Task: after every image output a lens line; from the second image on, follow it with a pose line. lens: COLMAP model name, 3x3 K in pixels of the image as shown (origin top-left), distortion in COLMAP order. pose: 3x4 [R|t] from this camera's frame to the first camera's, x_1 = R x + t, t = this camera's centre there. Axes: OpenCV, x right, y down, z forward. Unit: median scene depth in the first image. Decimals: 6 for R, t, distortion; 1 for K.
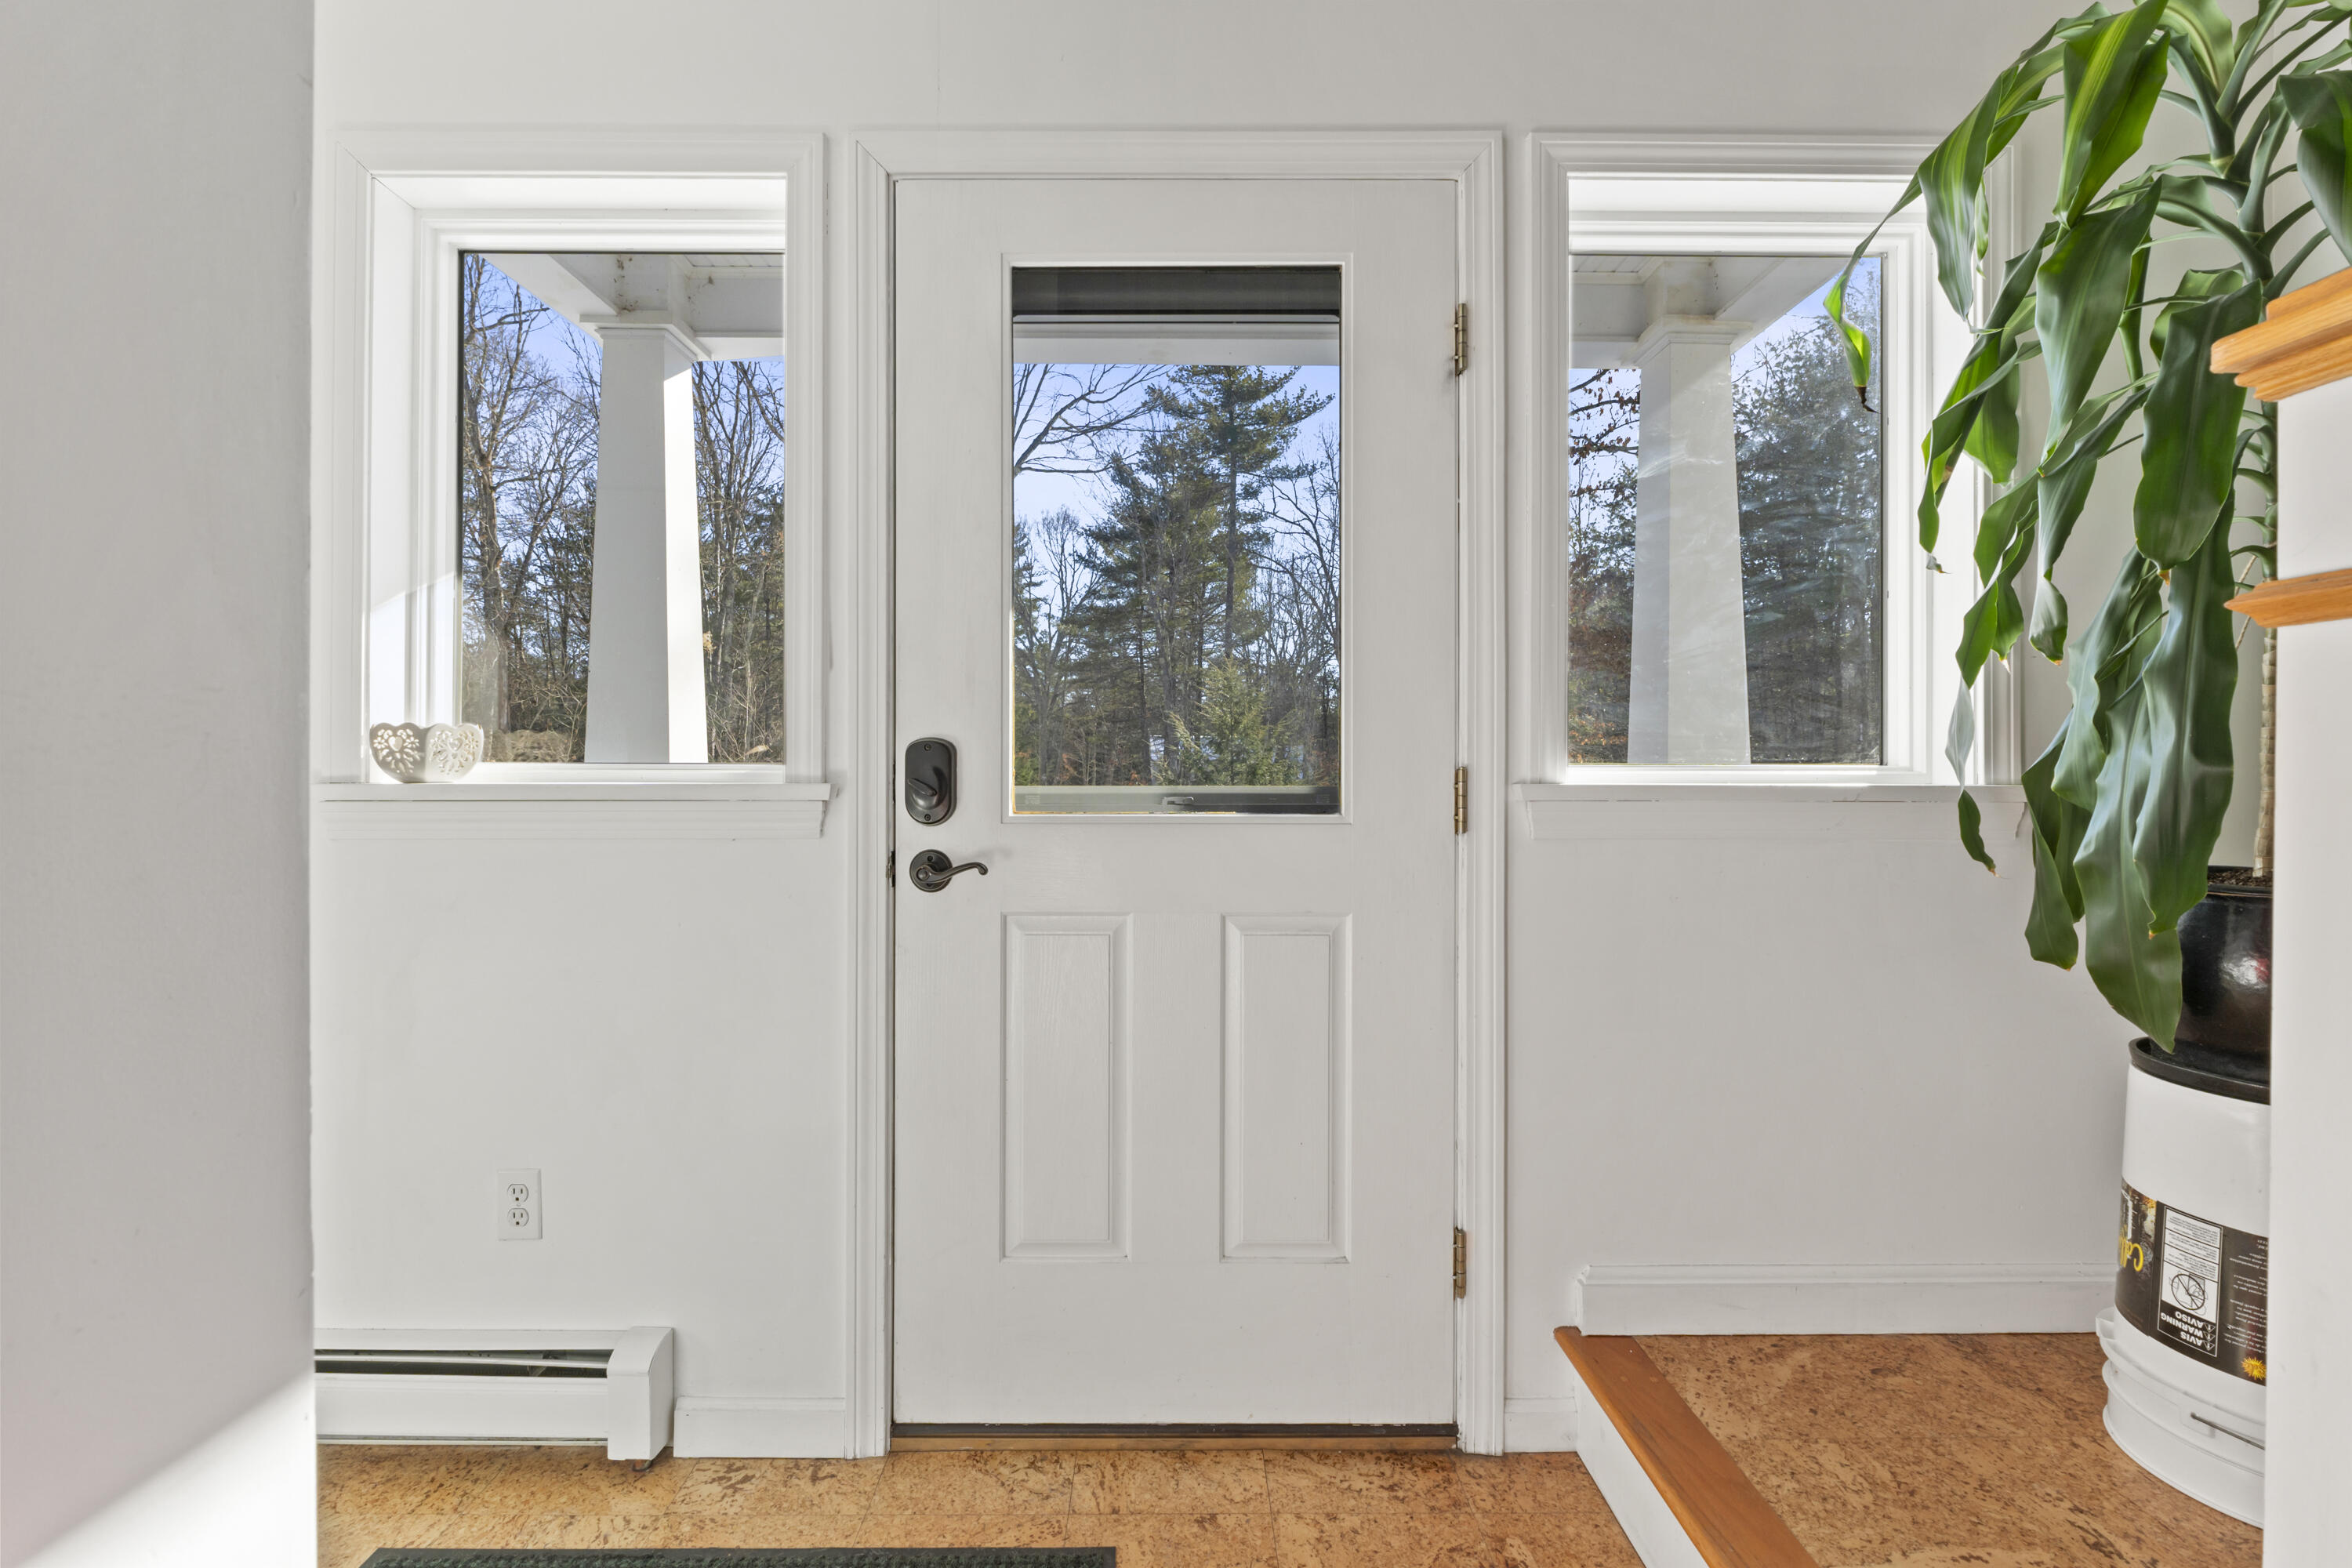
lens RADIAL K [[998.2, 0, 1172.8], [0, 998.2, 774.8], [0, 0, 1]] dist [-0.008698, 0.000288]
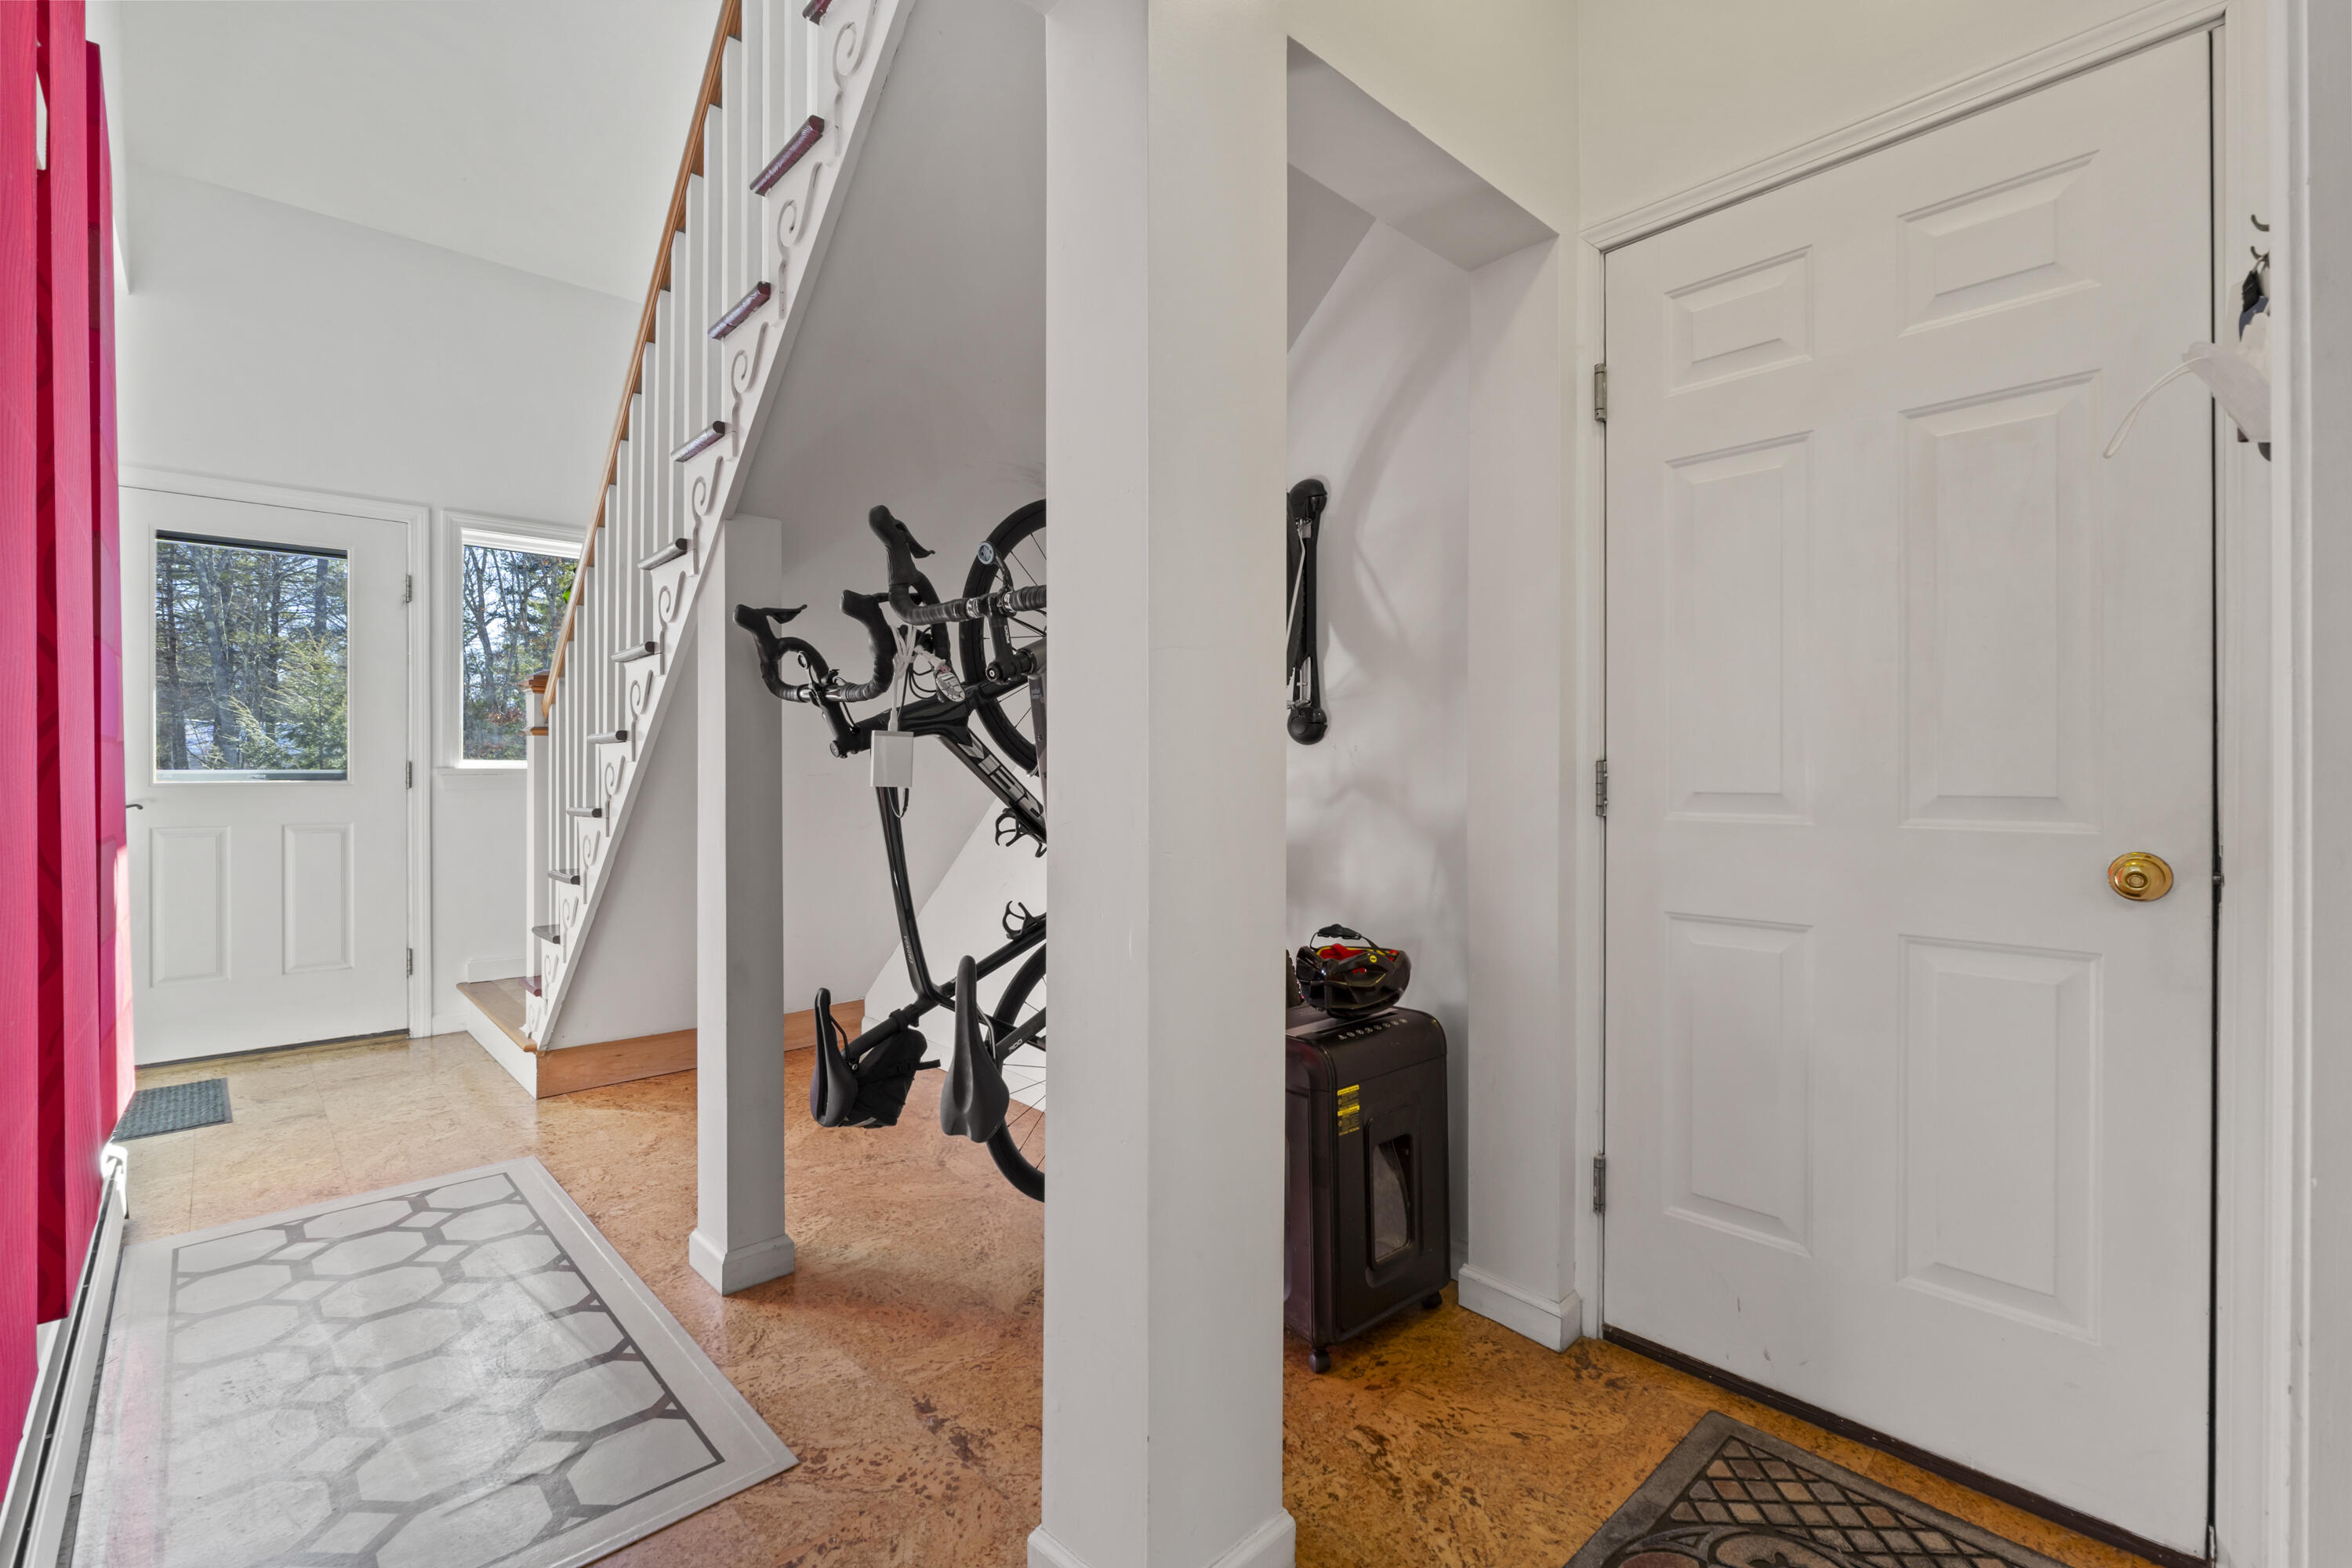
lens RADIAL K [[1035.0, 0, 1180.3], [0, 1035.0, 766.5], [0, 0, 1]] dist [-0.004320, -0.000363]
pose [[0.733946, -0.002709, 0.679202, -0.047116], [0.005720, 0.999981, -0.002193, 0.021560], [-0.679184, 0.005494, 0.733948, -2.172468]]
